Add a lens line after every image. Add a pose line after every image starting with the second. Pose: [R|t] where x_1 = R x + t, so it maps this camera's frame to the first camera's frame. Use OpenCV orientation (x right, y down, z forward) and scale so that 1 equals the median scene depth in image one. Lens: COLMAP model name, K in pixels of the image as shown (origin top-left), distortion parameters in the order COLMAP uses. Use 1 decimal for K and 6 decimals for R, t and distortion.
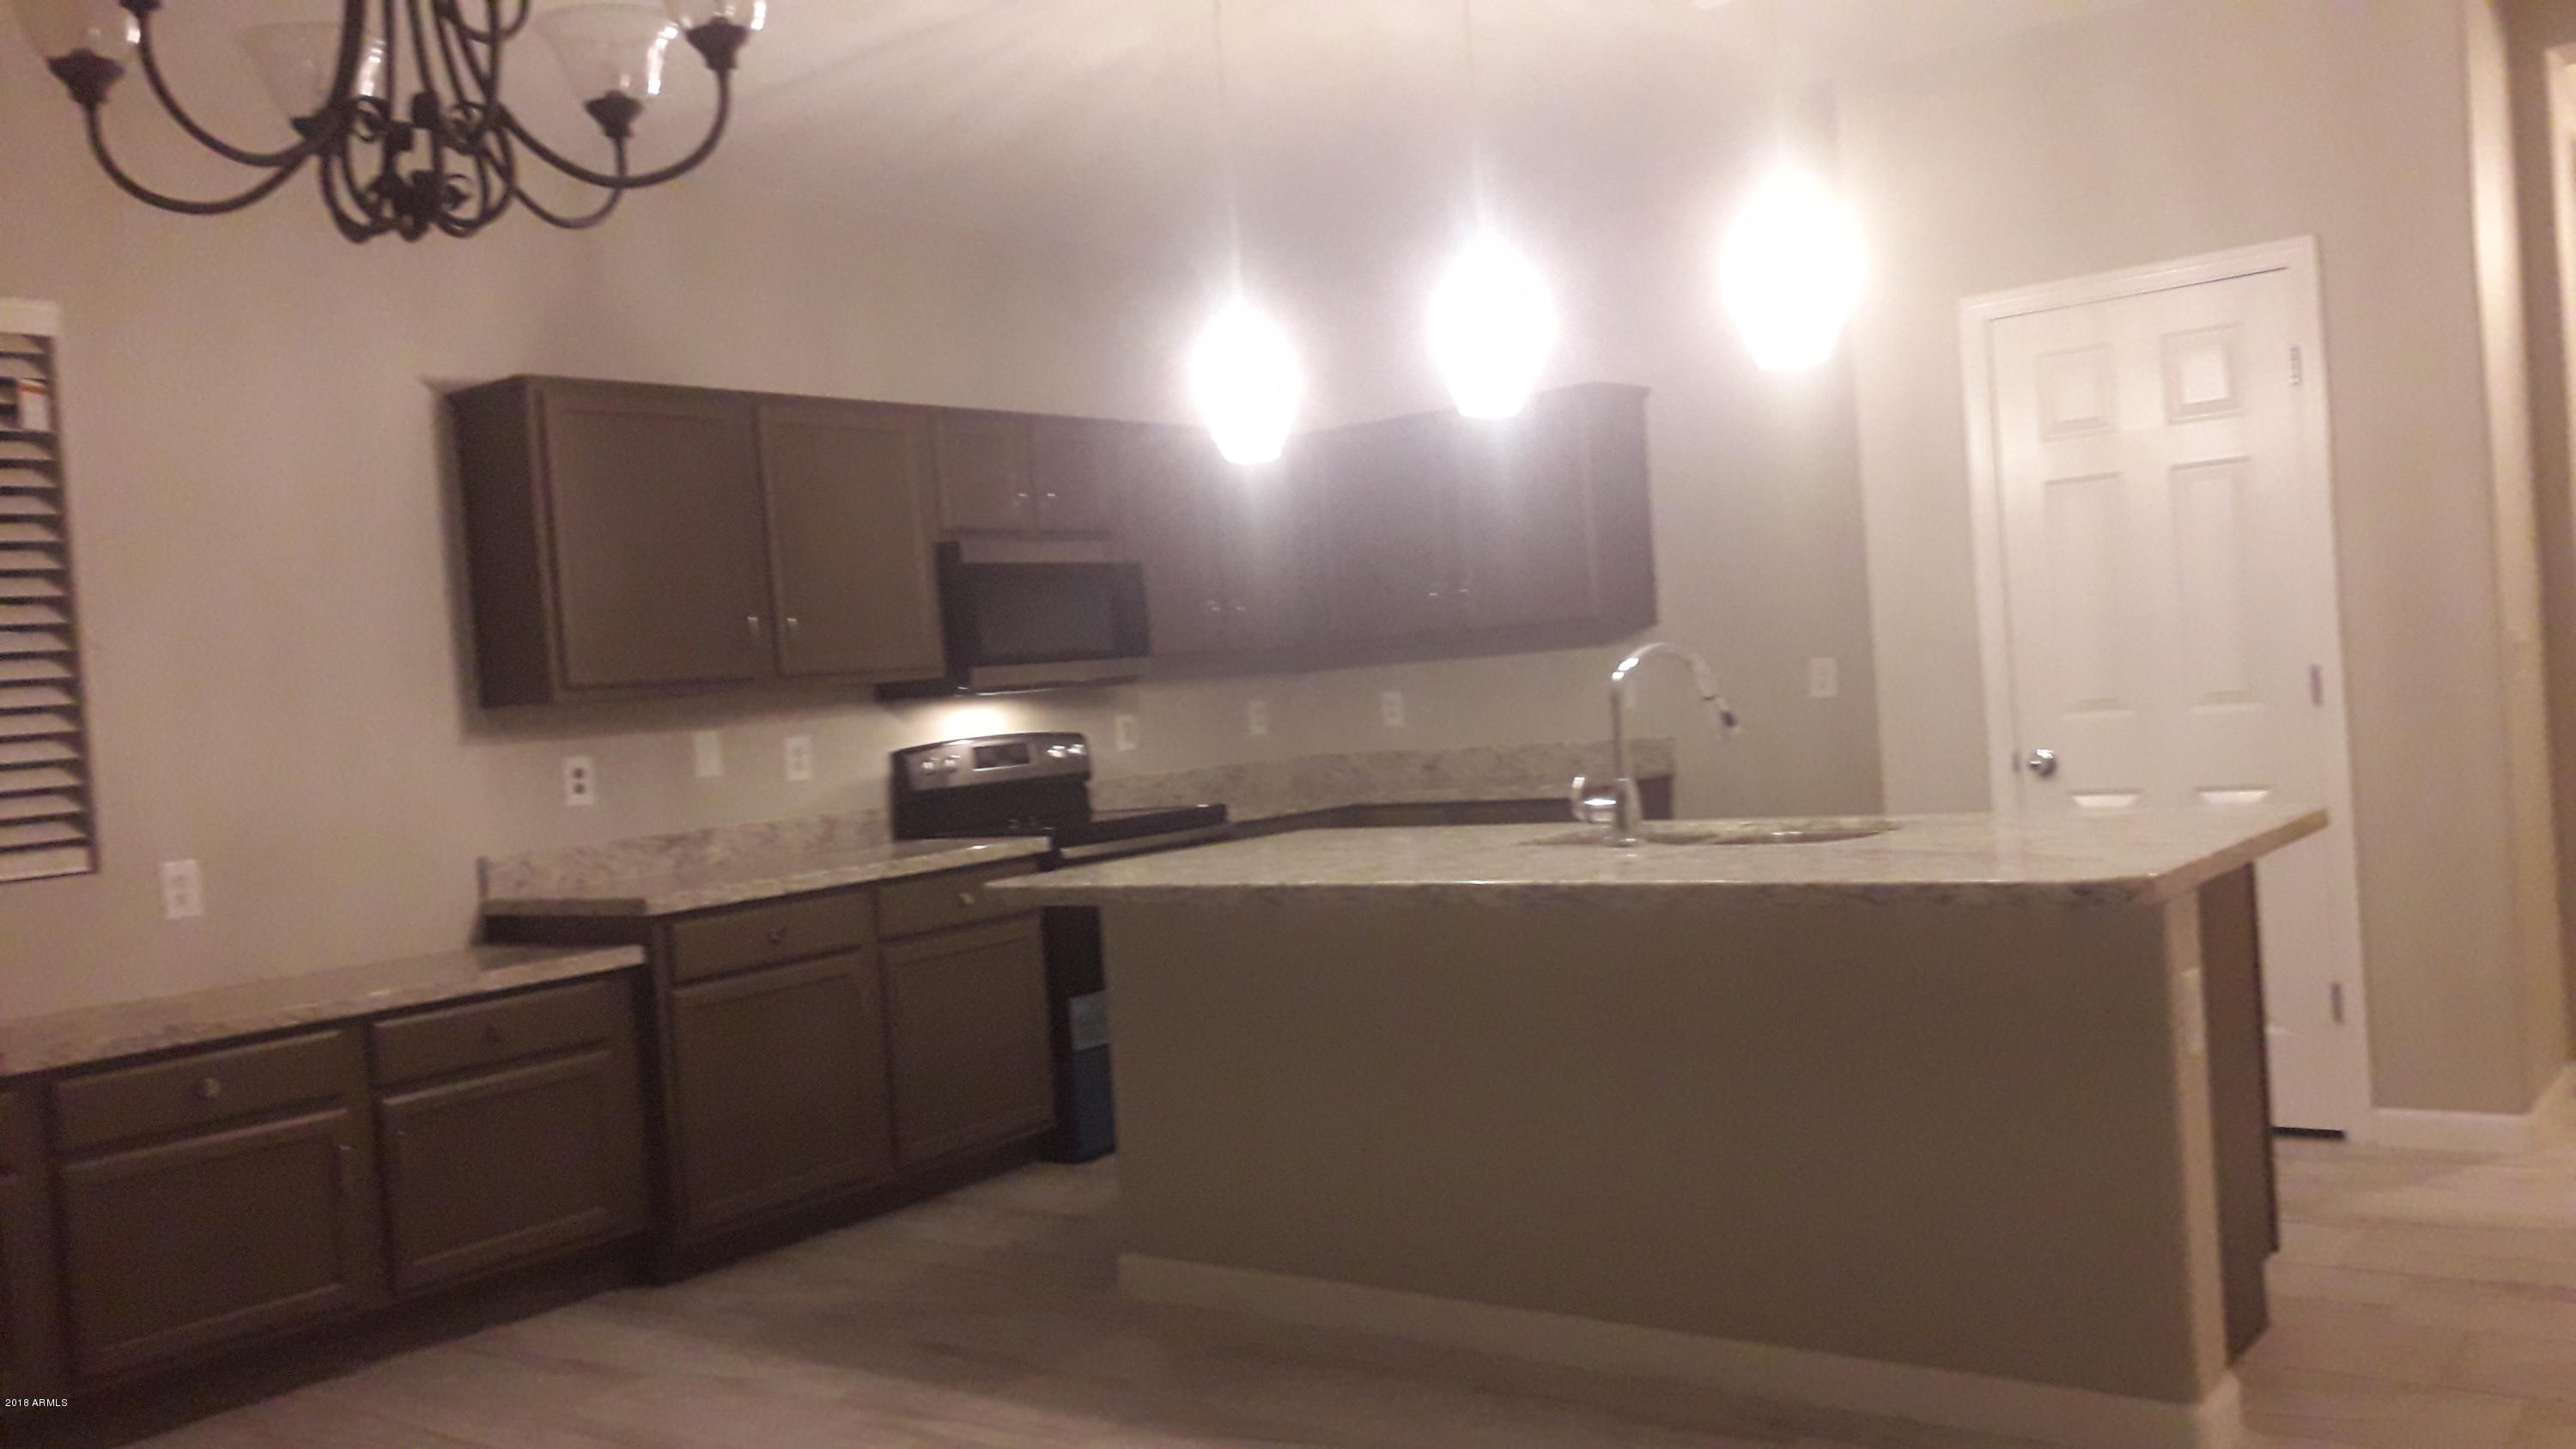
lens RADIAL K [[2097.0, 0, 1319.2], [0, 2097.0, 640.8], [0, 0, 1]] dist [0.067517, -0.108661]
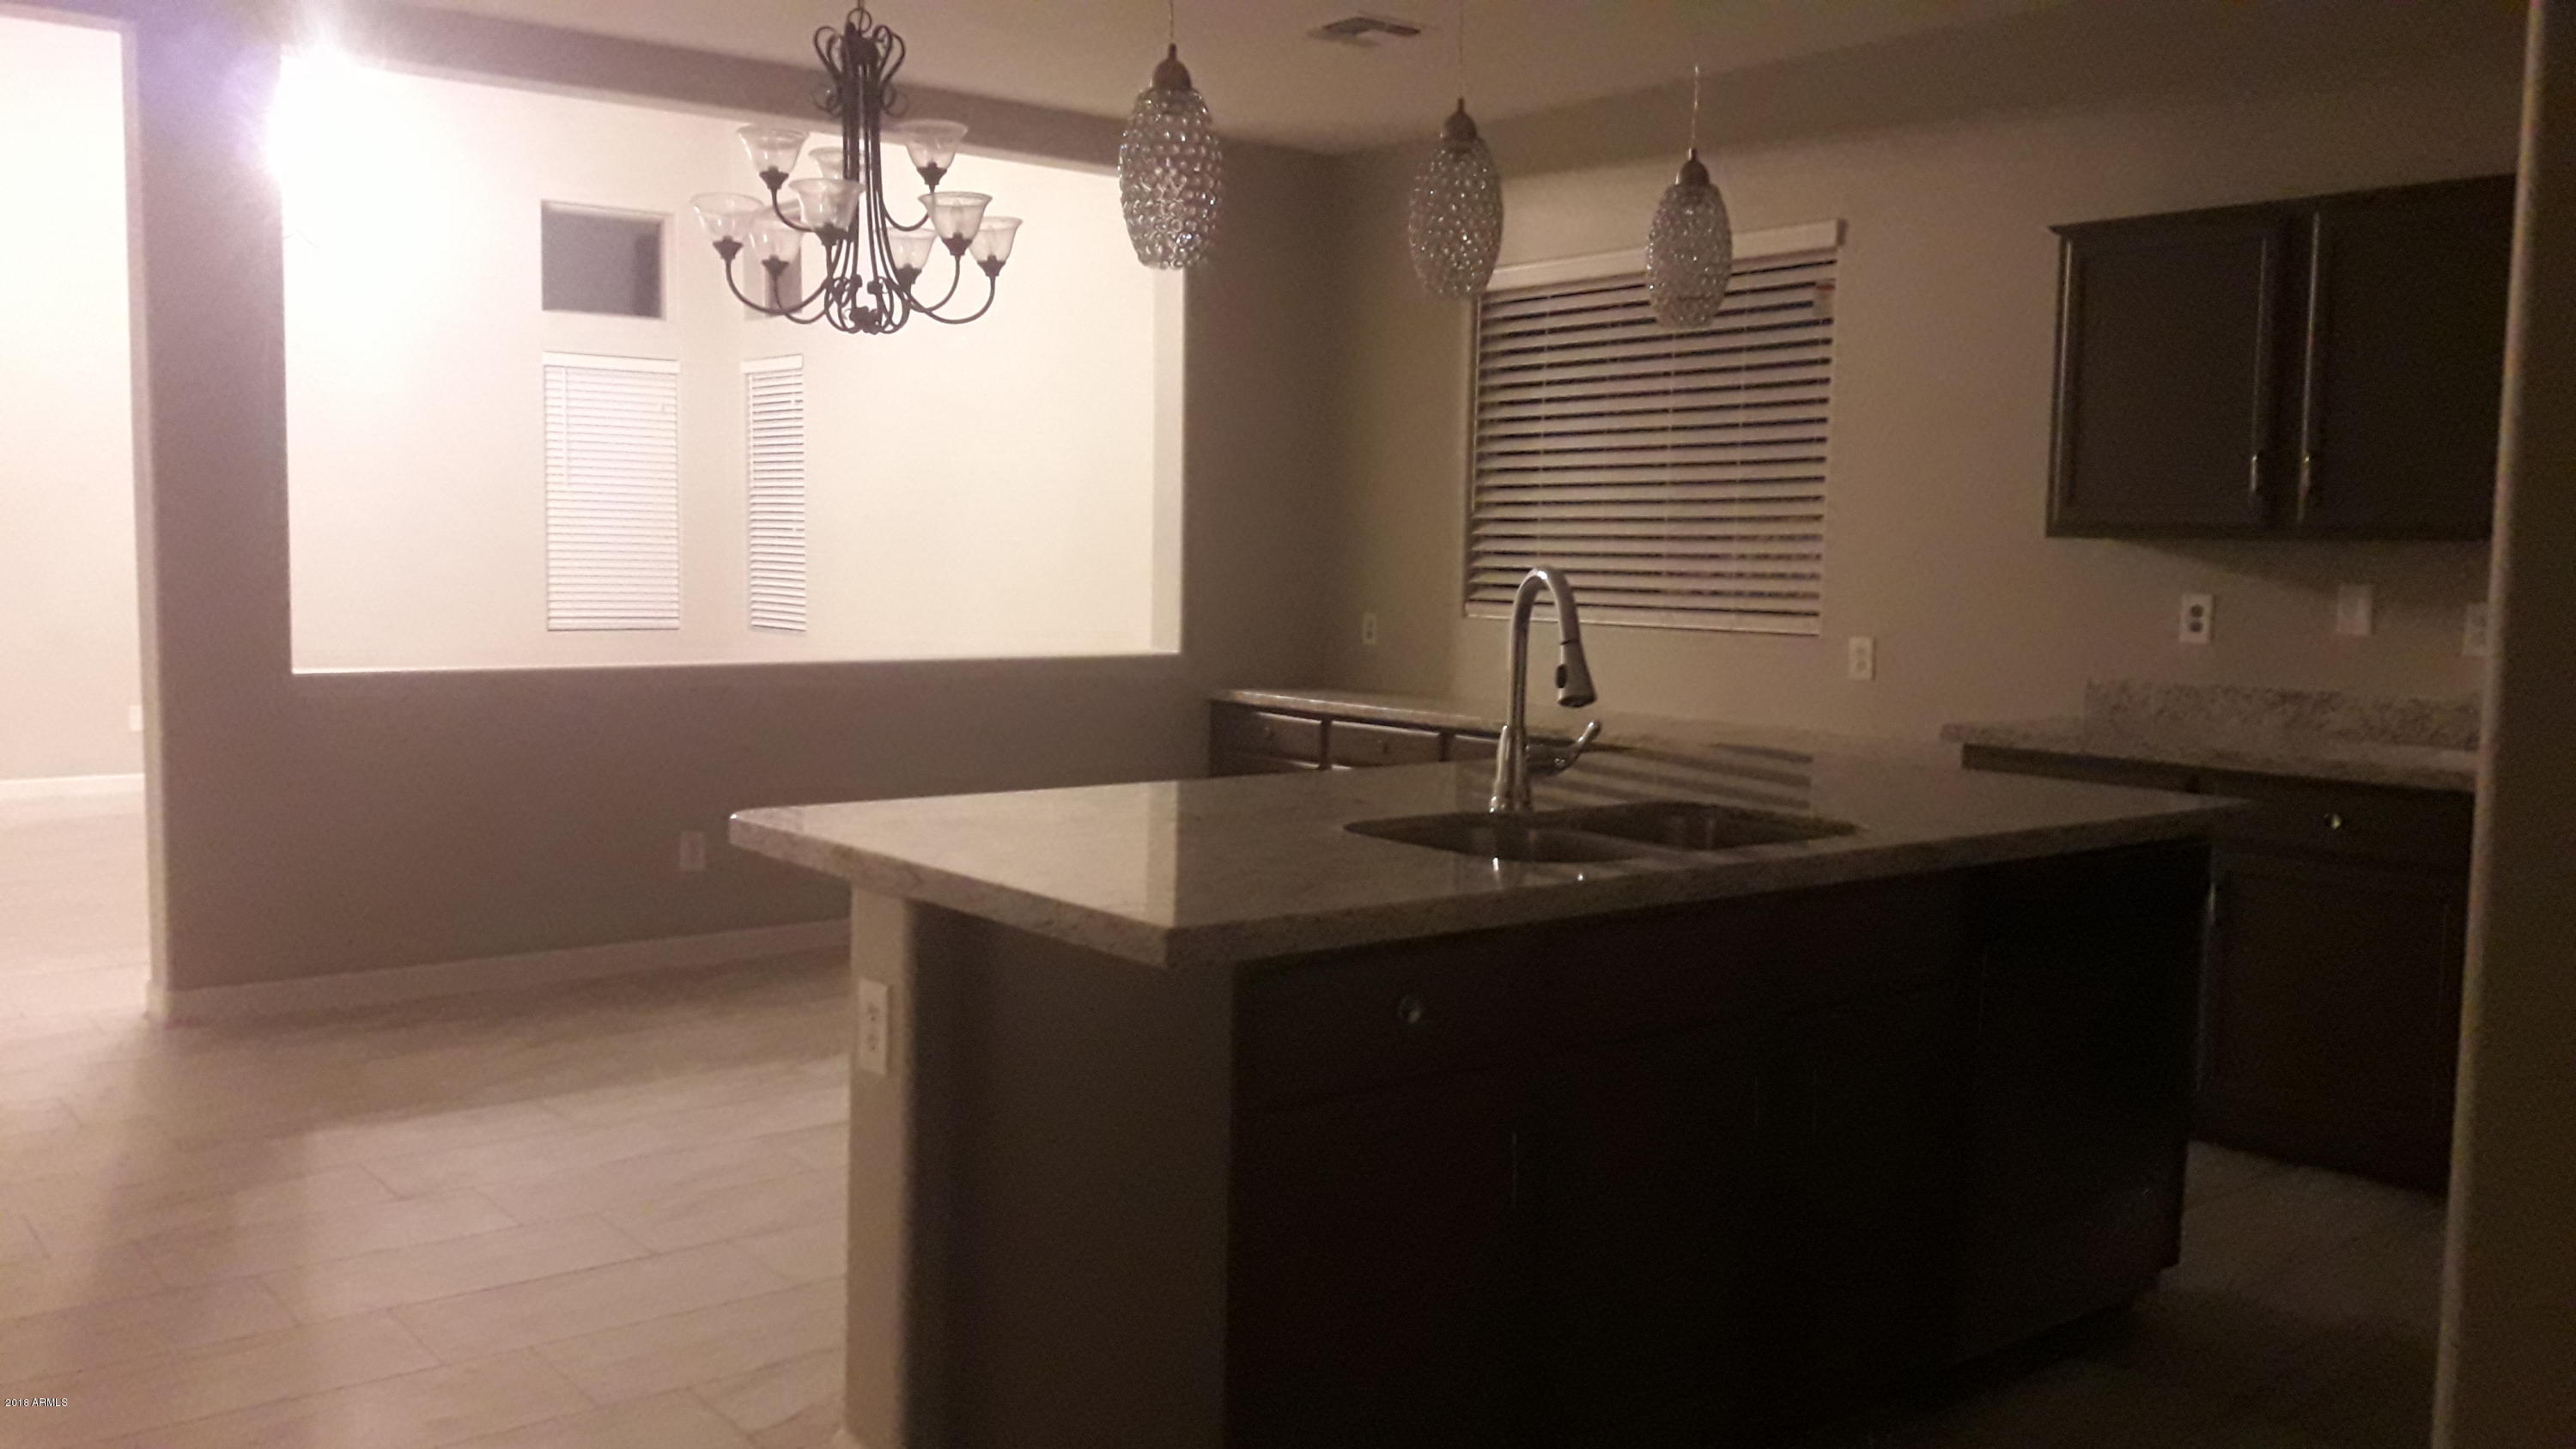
lens RADIAL K [[2097.0, 0, 1276.5], [0, 2097.0, 732.4], [0, 0, 1]] dist [0.067517, -0.108661]
pose [[-0.245359, 0.160185, -0.956106, 0.695886], [0.024564, 0.986965, 0.159051, -0.049106], [0.969121, 0.015539, -0.246096, 0.795657]]
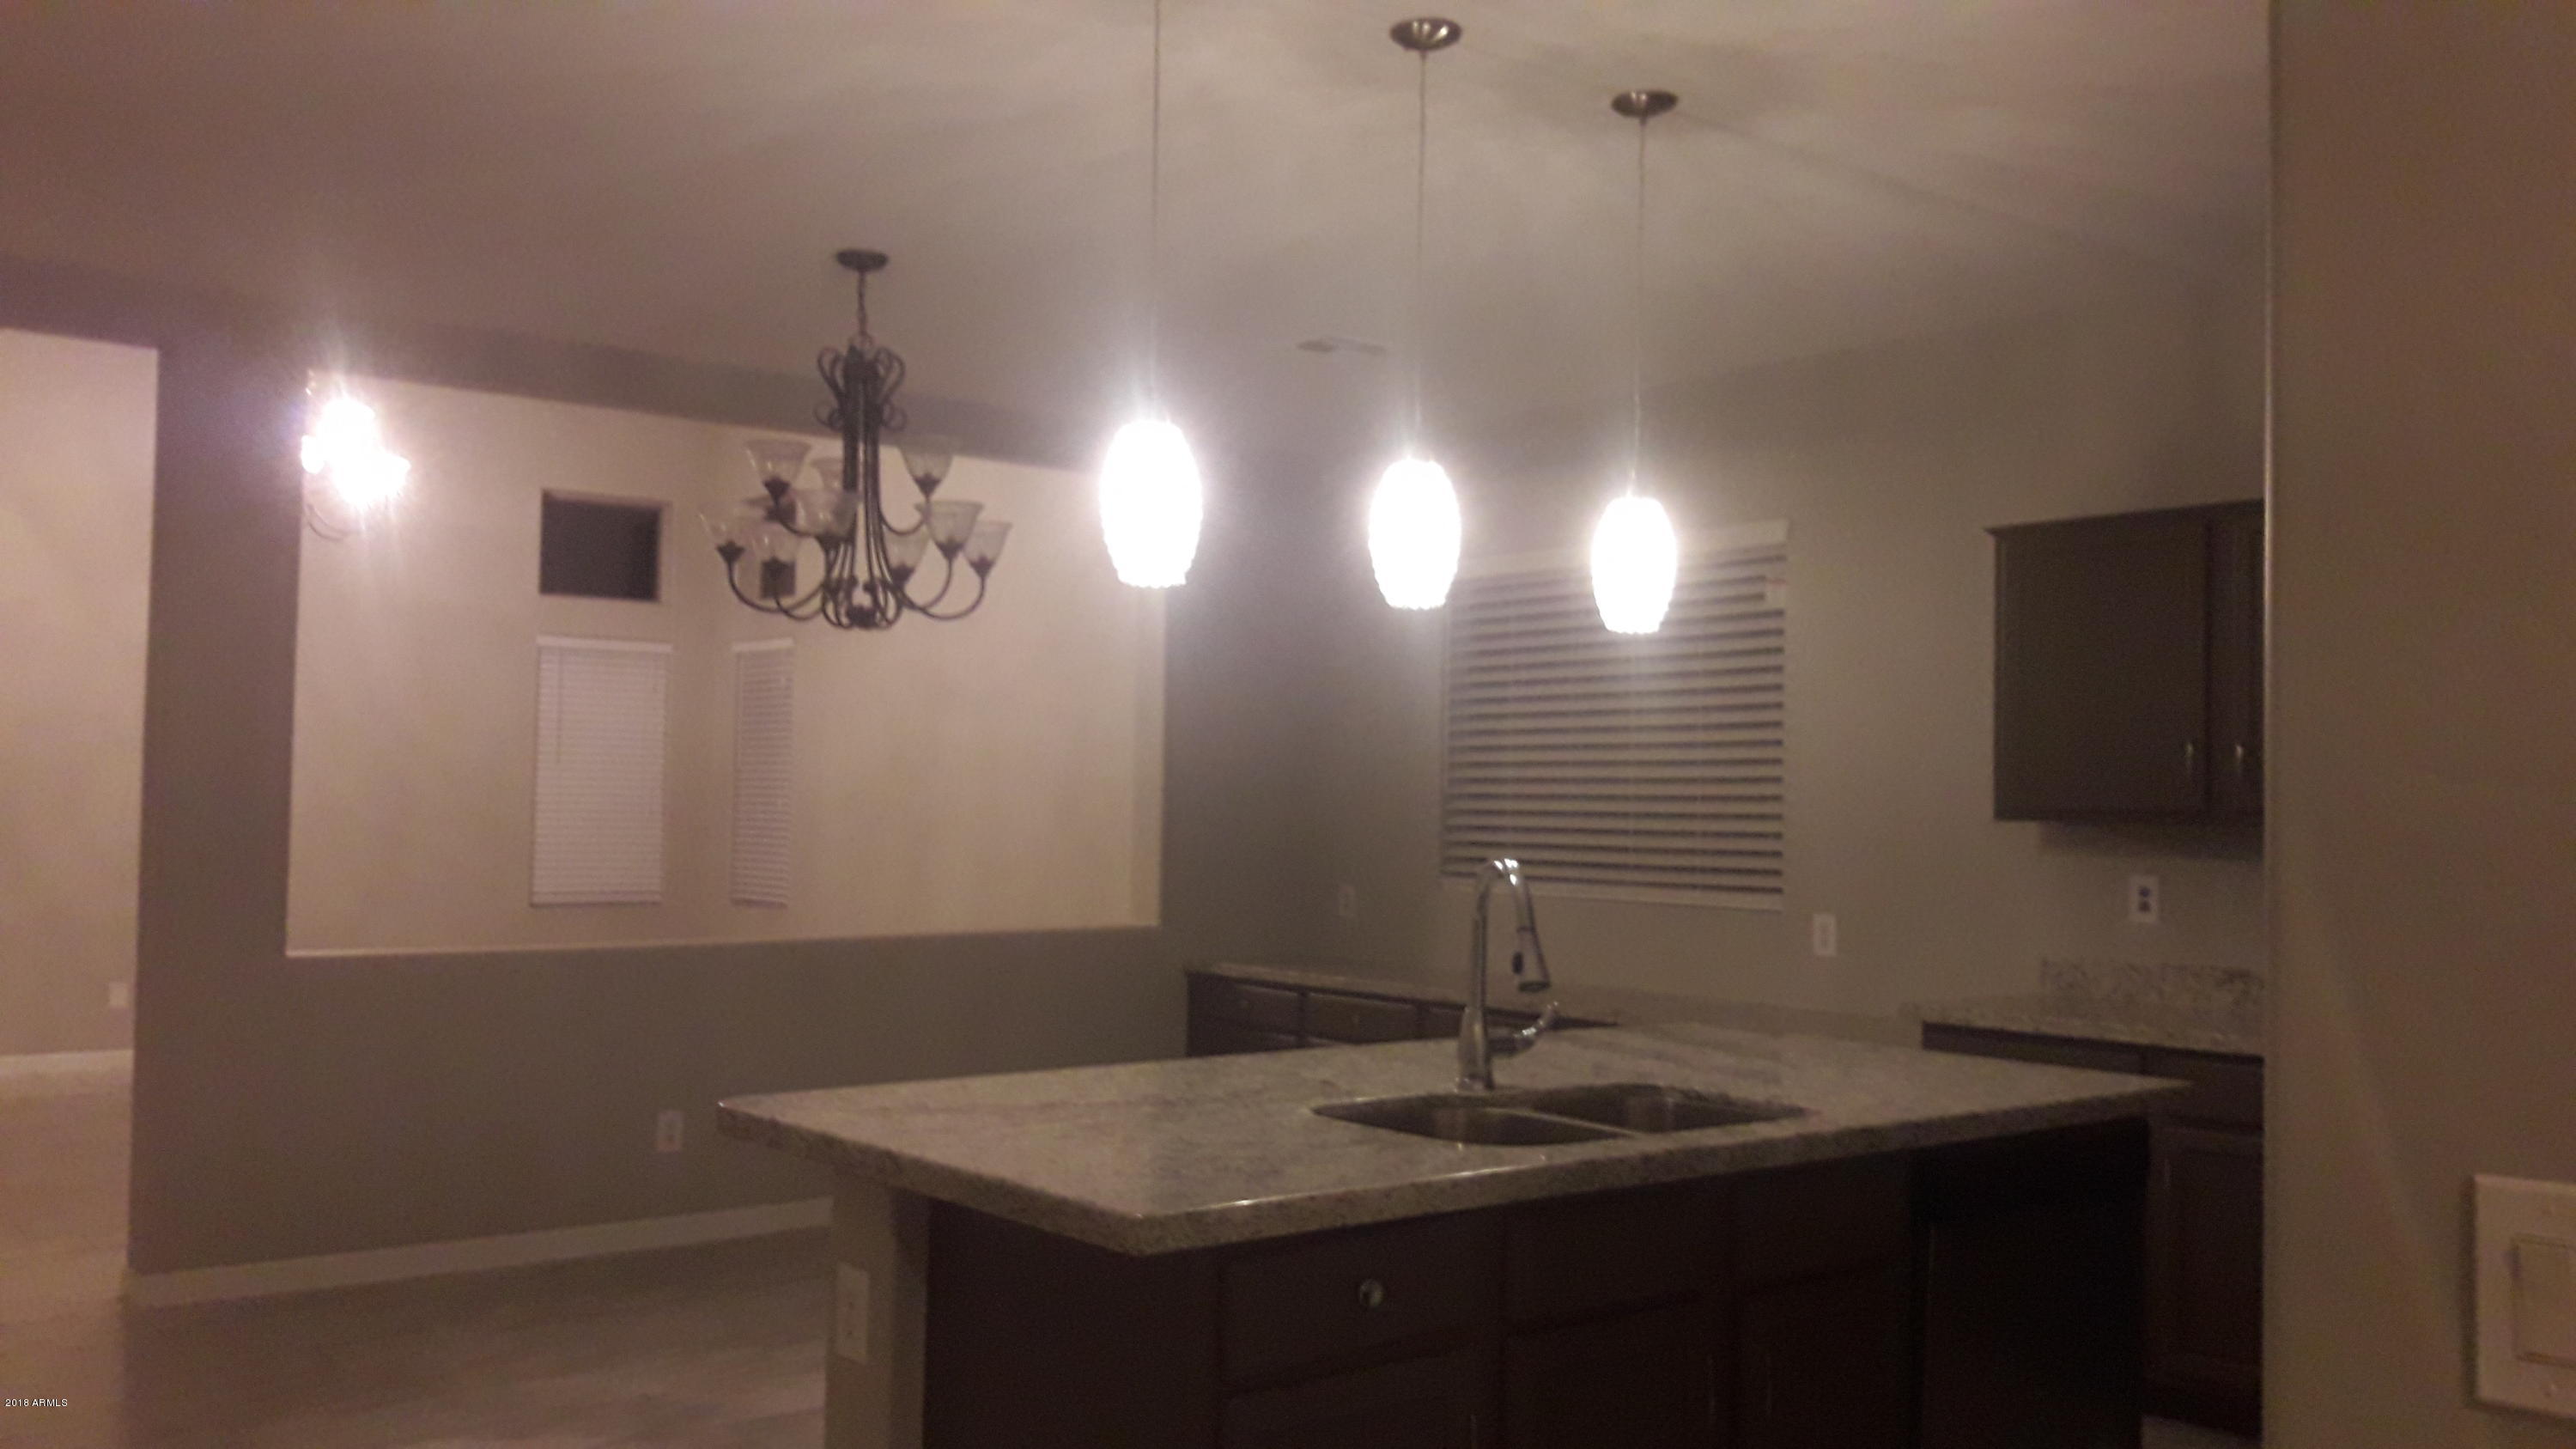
lens RADIAL K [[2097.0, 0, 1309.1], [0, 2097.0, 736.8], [0, 0, 1]] dist [0.067517, -0.108661]
pose [[-0.222414, 0.039821, -0.974139, 0.715657], [0.019795, 0.999144, 0.036324, -0.056589], [0.974751, -0.011204, -0.223012, 0.803395]]
